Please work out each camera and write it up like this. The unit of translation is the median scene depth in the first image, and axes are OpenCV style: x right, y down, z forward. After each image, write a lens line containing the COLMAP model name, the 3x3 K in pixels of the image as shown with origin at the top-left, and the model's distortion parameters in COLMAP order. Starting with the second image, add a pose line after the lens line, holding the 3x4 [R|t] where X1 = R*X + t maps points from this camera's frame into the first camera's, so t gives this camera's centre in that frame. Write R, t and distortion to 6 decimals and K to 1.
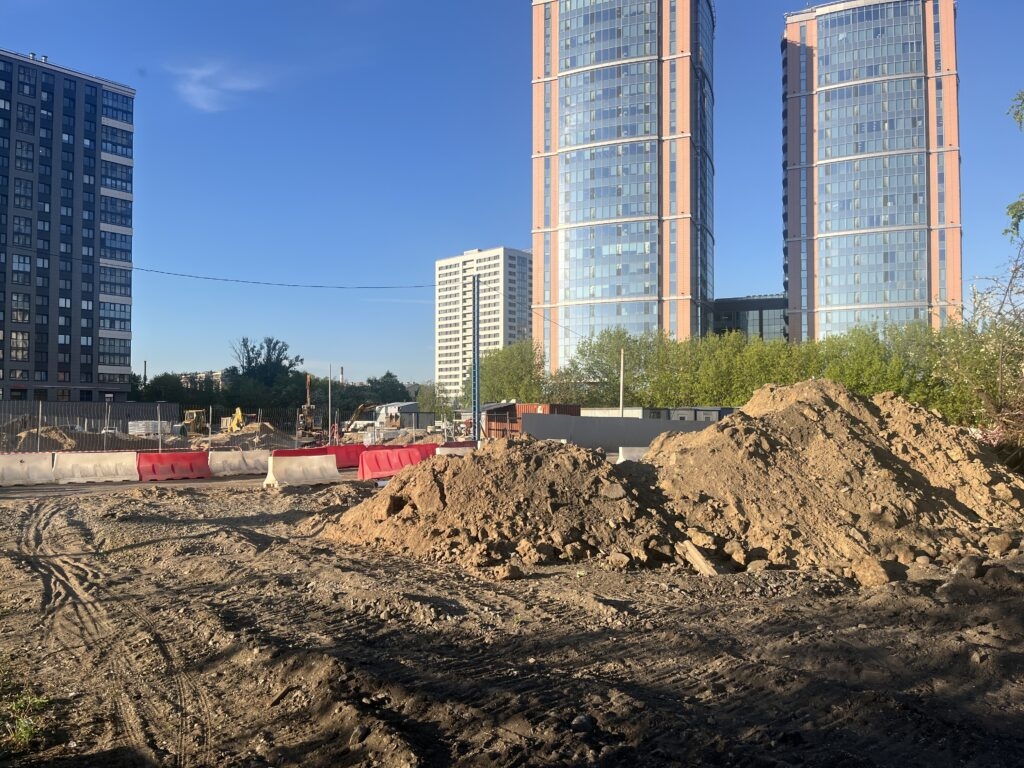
lens RADIAL K [[782.8, 0, 511.5], [0, 782.8, 368.8], [0, 0, 1]] dist [0.146639, -0.194049]
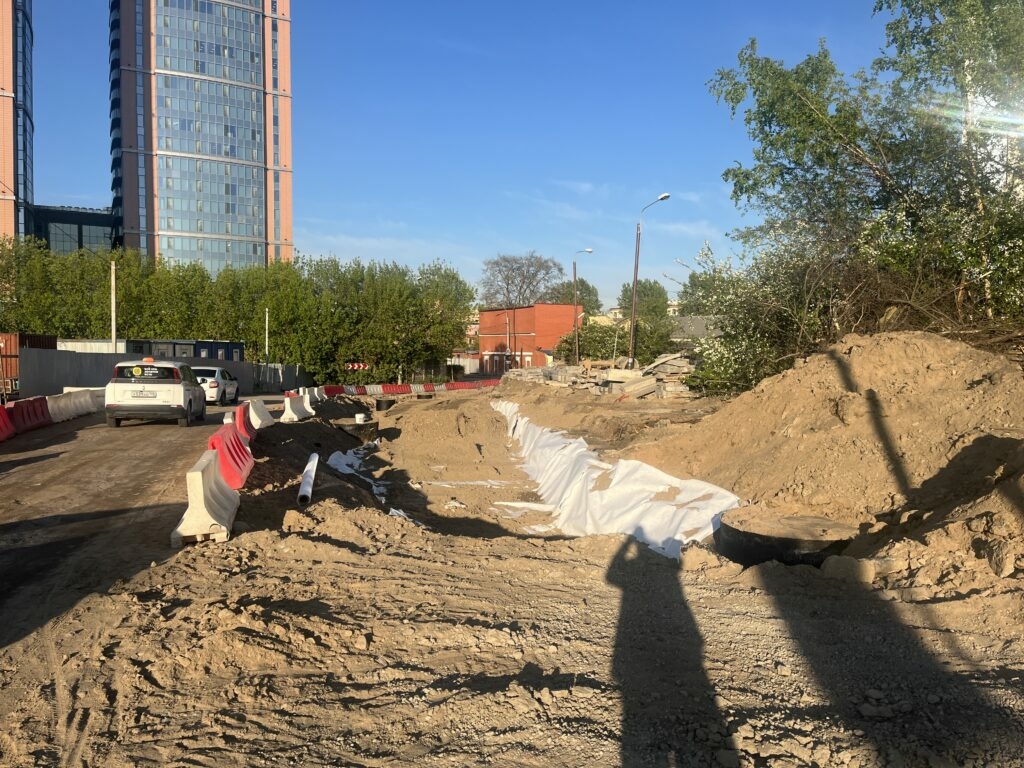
lens RADIAL K [[780.7, 0, 512.0], [0, 780.7, 384.0], [0, 0, 1]] dist [0.073853, -0.097359]
pose [[0.634109, -0.026615, 0.772785, -0.073260], [-0.056780, 0.995107, 0.080863, 0.003183], [-0.771156, -0.095154, 0.629495, 0.086042]]
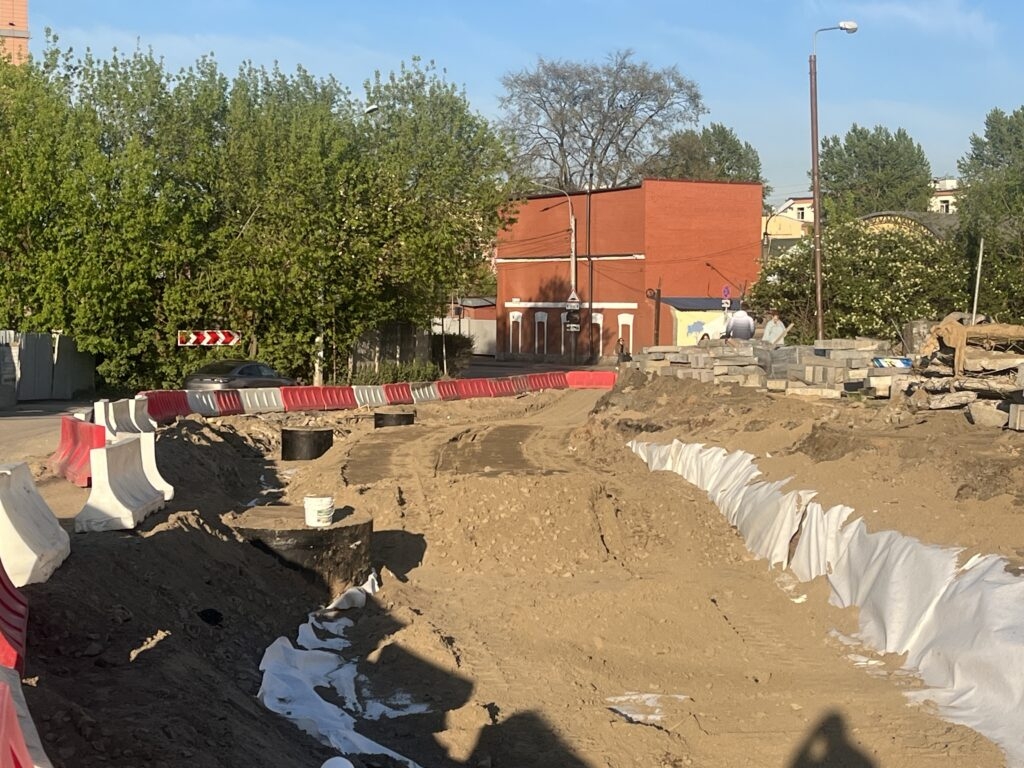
lens RADIAL K [[1817.6, 0, 512.0], [0, 1817.6, 384.0], [0, 0, 1]] dist [0.028086, 0.340920]
pose [[0.639154, -0.027678, 0.768580, -0.043123], [-0.058377, 0.994723, 0.084368, 0.007539], [-0.766860, -0.098791, 0.634166, 0.140394]]
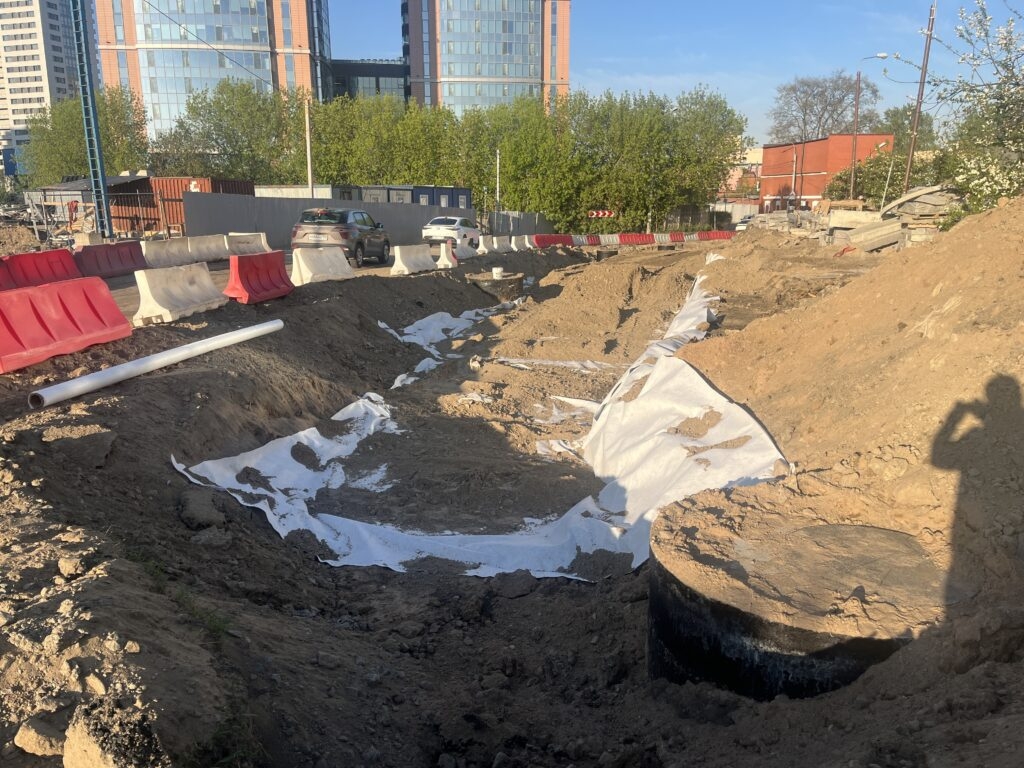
lens RADIAL K [[780.7, 0, 512.0], [0, 780.7, 384.0], [0, 0, 1]] dist [0.073853, -0.097359]
pose [[0.873686, -0.113270, 0.473121, -0.022880], [-0.028191, 0.959095, 0.281676, 0.005745], [-0.485673, -0.259434, 0.834755, 0.092322]]
